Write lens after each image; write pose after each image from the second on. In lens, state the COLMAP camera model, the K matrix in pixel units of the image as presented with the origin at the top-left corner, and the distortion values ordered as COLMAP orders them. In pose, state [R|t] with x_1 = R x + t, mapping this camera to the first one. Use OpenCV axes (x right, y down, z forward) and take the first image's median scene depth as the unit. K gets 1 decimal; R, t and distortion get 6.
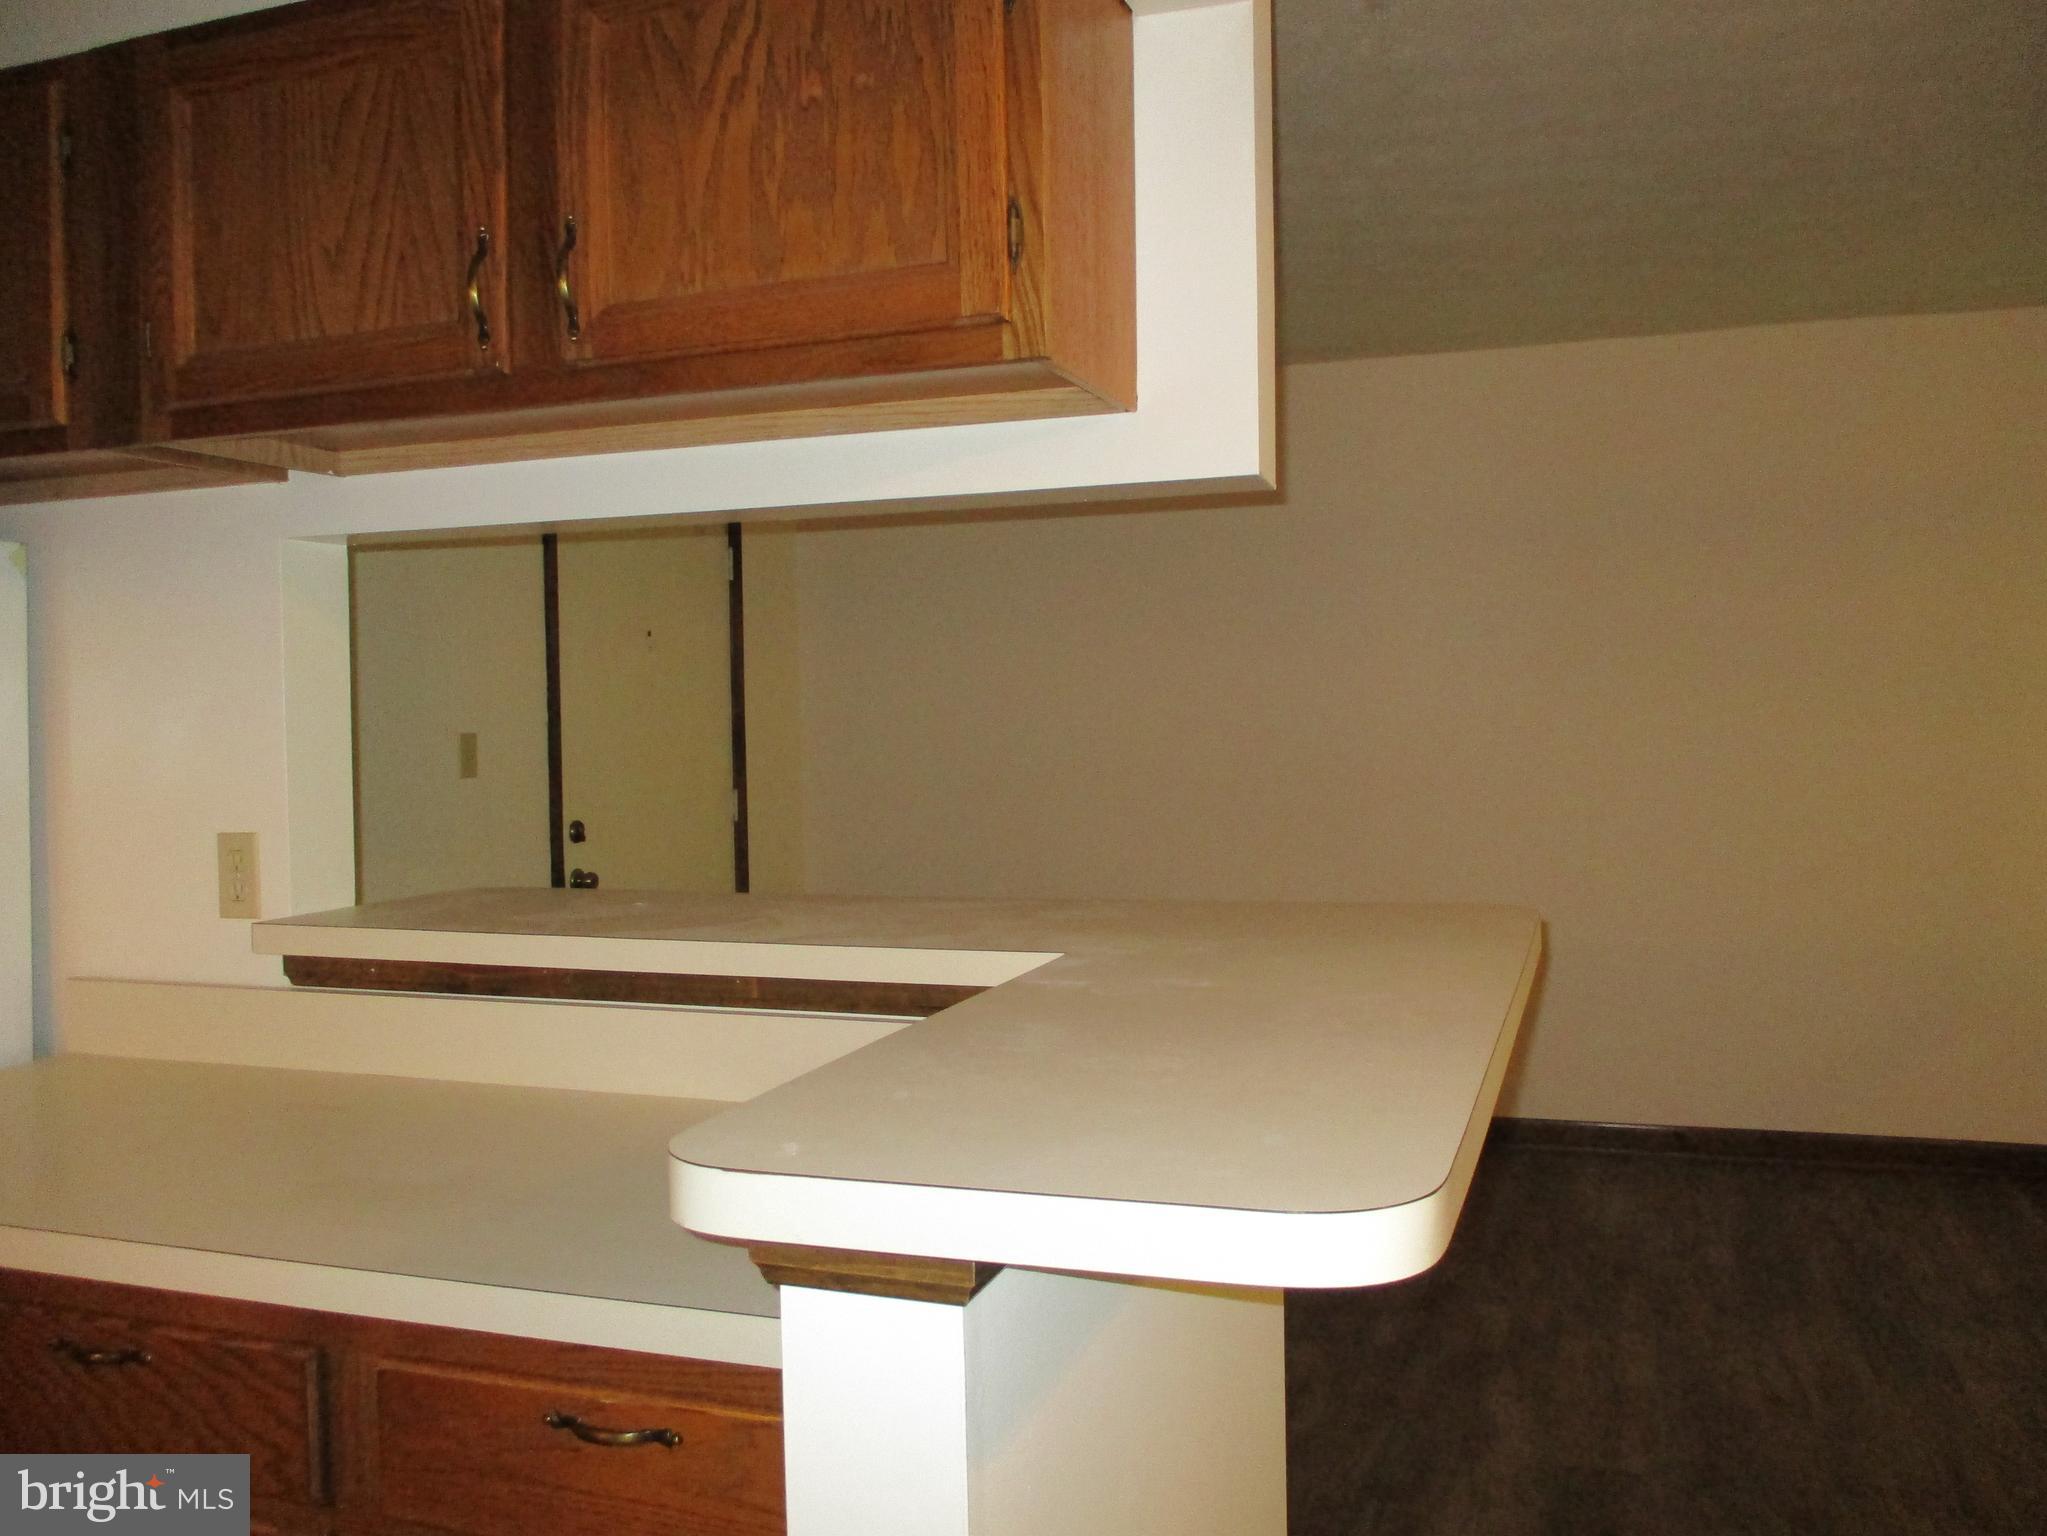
lens RADIAL K [[1726.6, 0, 1023.5], [0, 1726.6, 768.0], [0, 0, 1]] dist [-0.034522, 0.003742]
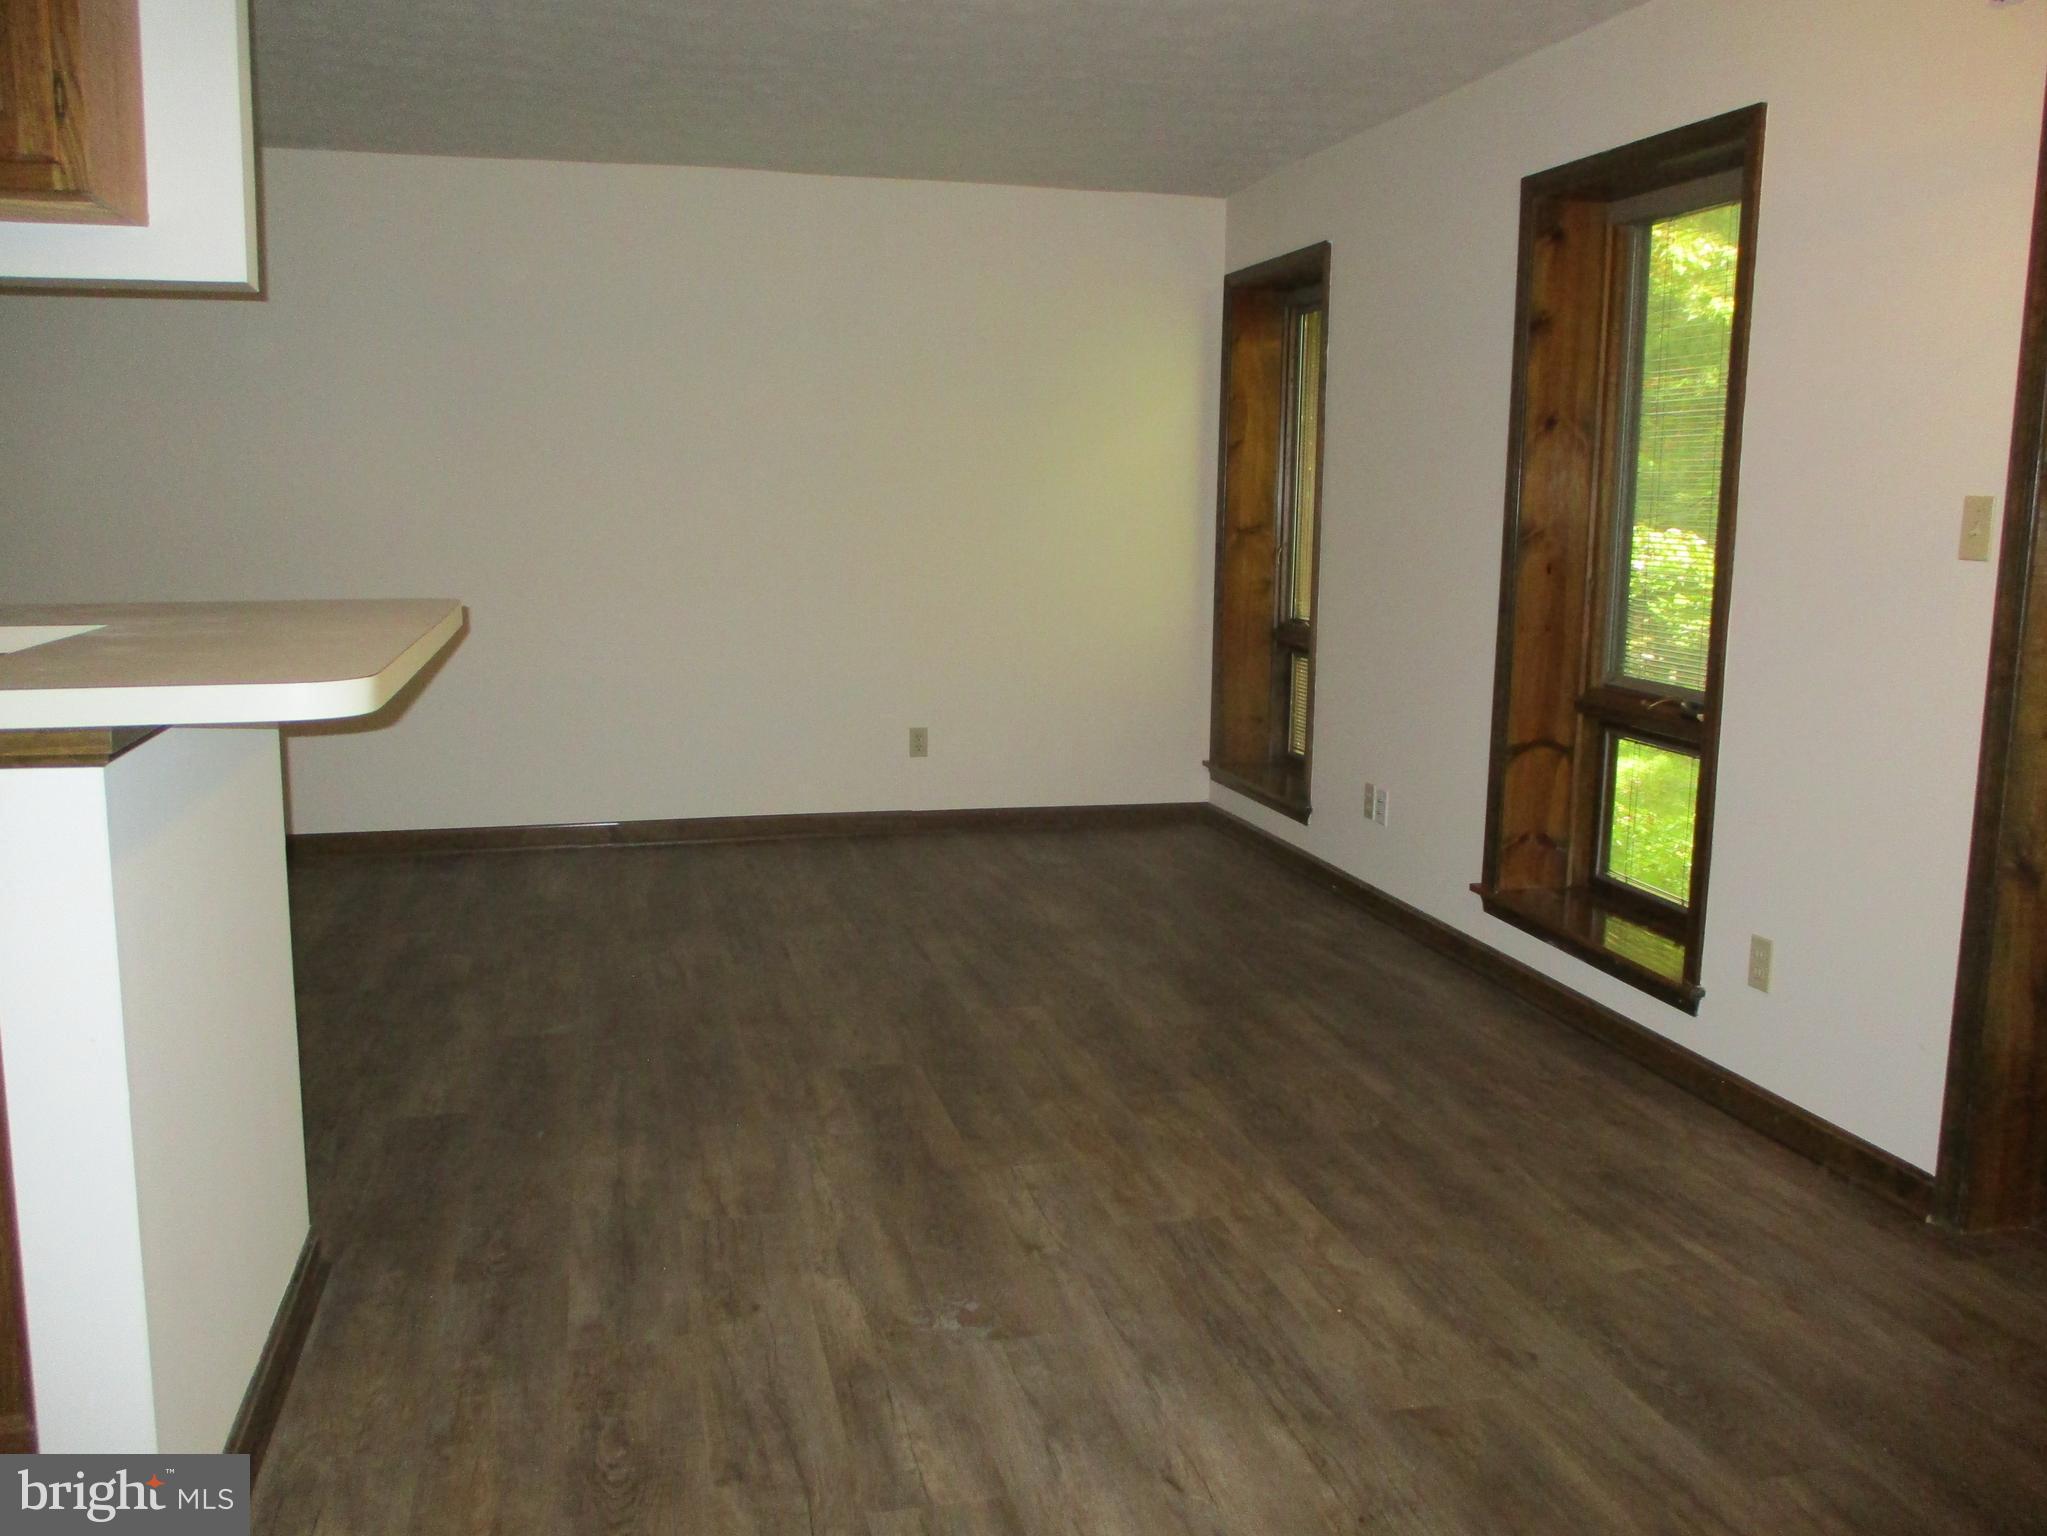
lens RADIAL K [[1726.6, 0, 1023.5], [0, 1726.6, 768.0], [0, 0, 1]] dist [-0.034522, 0.003742]
pose [[0.841334, -0.054588, 0.537752, -0.118066], [-0.012492, 0.992658, 0.120311, 0.055190], [-0.540371, -0.107939, 0.834475, -0.636988]]
